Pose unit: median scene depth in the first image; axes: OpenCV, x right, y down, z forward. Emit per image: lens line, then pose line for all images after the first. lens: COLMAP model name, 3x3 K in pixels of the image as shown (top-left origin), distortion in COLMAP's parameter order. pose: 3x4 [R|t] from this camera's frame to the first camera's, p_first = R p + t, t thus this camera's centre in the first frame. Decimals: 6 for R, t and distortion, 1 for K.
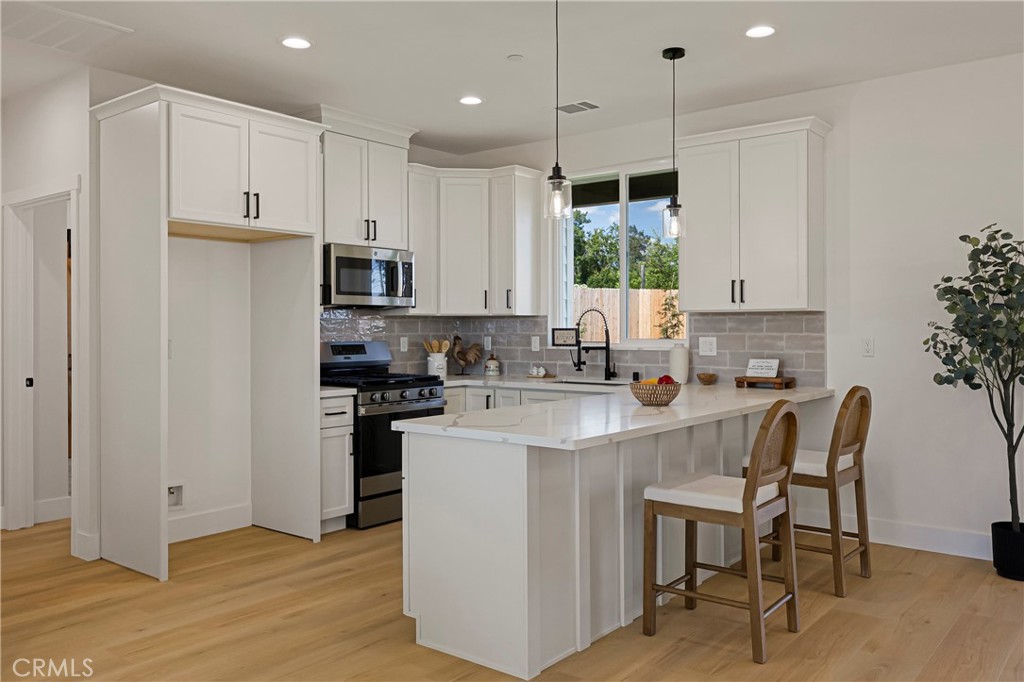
lens RADIAL K [[815.6, 0, 512.0], [0, 815.6, 341.0], [0, 0, 1]] dist [0.001888, -0.000252]
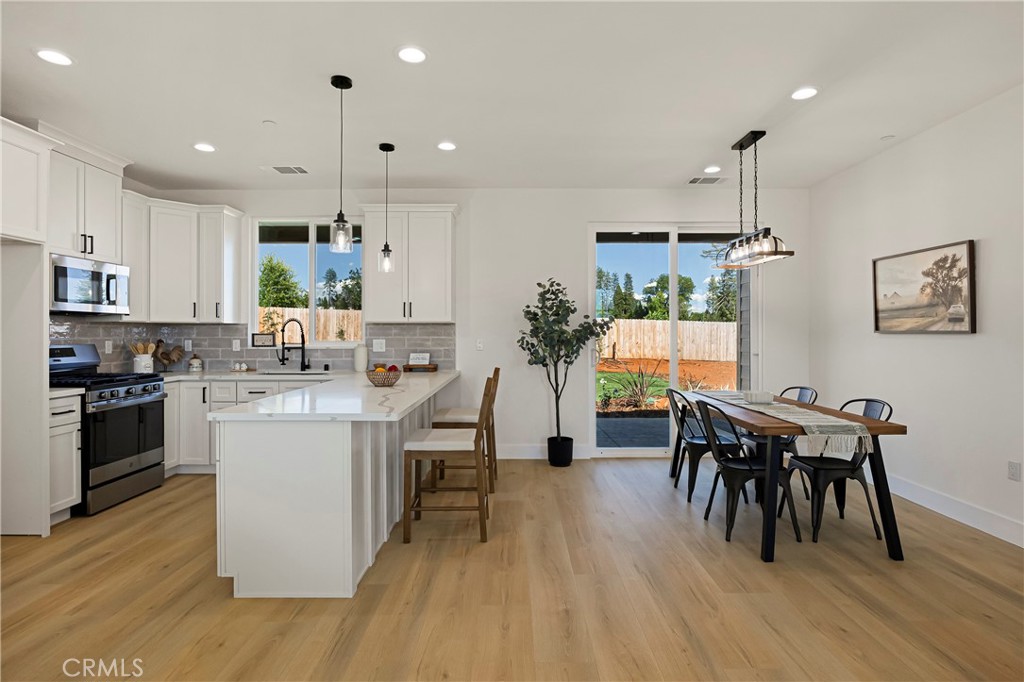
lens RADIAL K [[519.5, 0, 515.4], [0, 519.5, 341.6], [0, 0, 1]] dist [-0.013502, -0.000499]
pose [[0.778287, -0.007272, 0.627867, -0.171863], [0.008151, 0.999966, 0.001477, -0.000178], [-0.627856, 0.003969, 0.778319, 0.100559]]
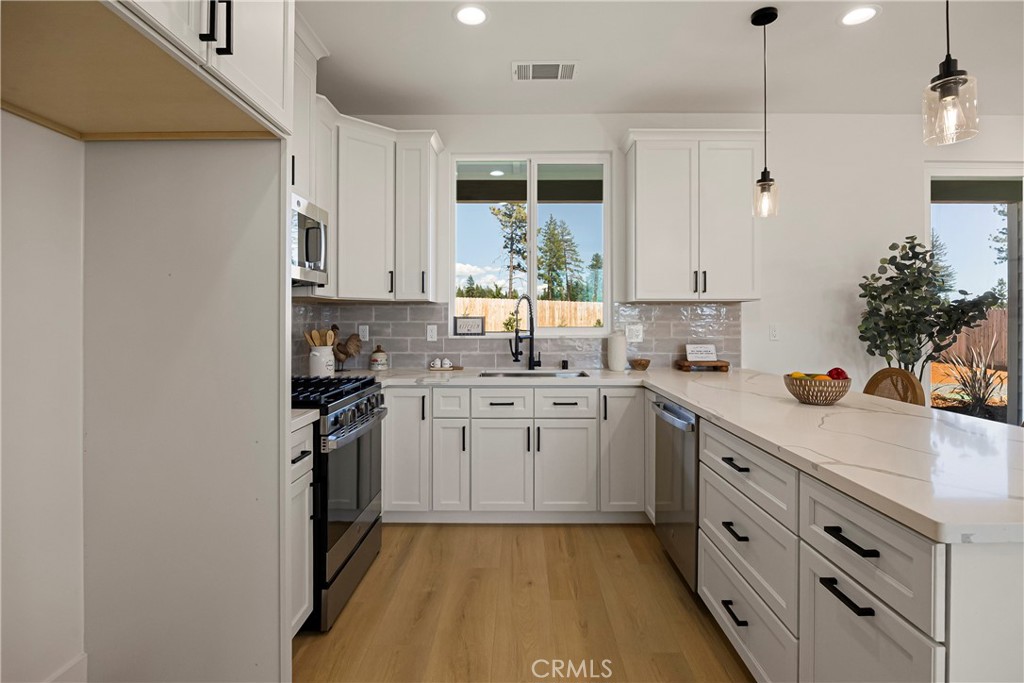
lens RADIAL K [[502.0, 0, 513.3], [0, 502.0, 344.9], [0, 0, 1]] dist [-0.002492, -0.000148]
pose [[0.777018, -0.026981, 0.628900, -0.309888], [0.007379, 0.999403, 0.033760, -0.002280], [-0.629435, -0.021591, 0.776753, 0.609083]]
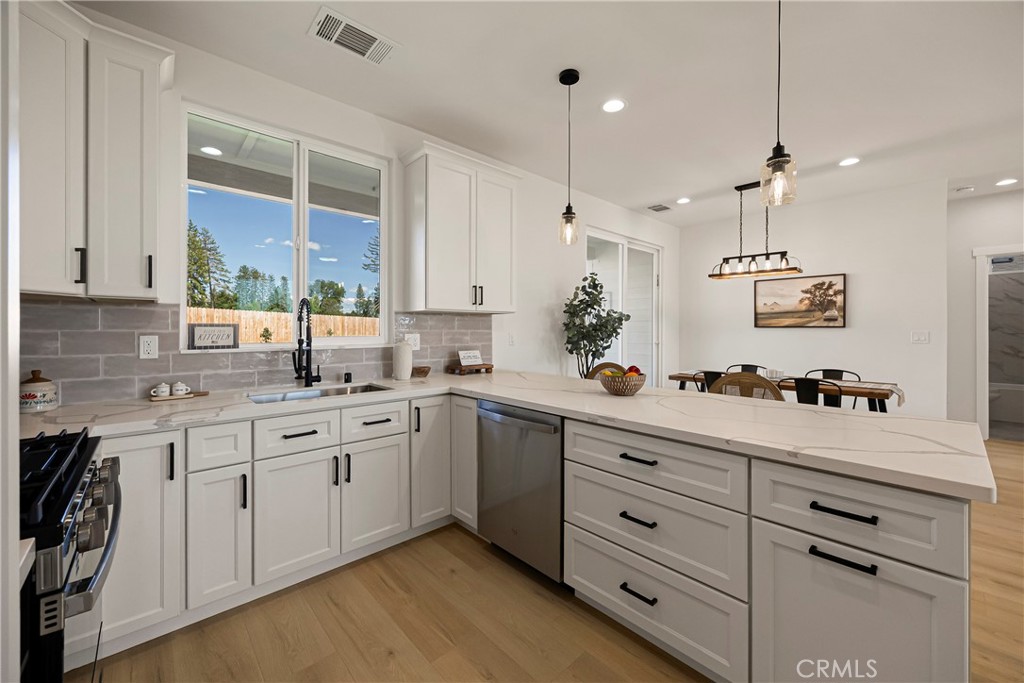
lens RADIAL K [[403.8, 0, 512.0], [0, 403.8, 341.5], [0, 0, 1]] dist [0.000626, 0.003447]
pose [[0.141687, -0.025248, 0.989589, -0.293667], [0.014122, 0.999625, 0.023482, -0.005484], [-0.989811, 0.010648, 0.141990, 0.818411]]
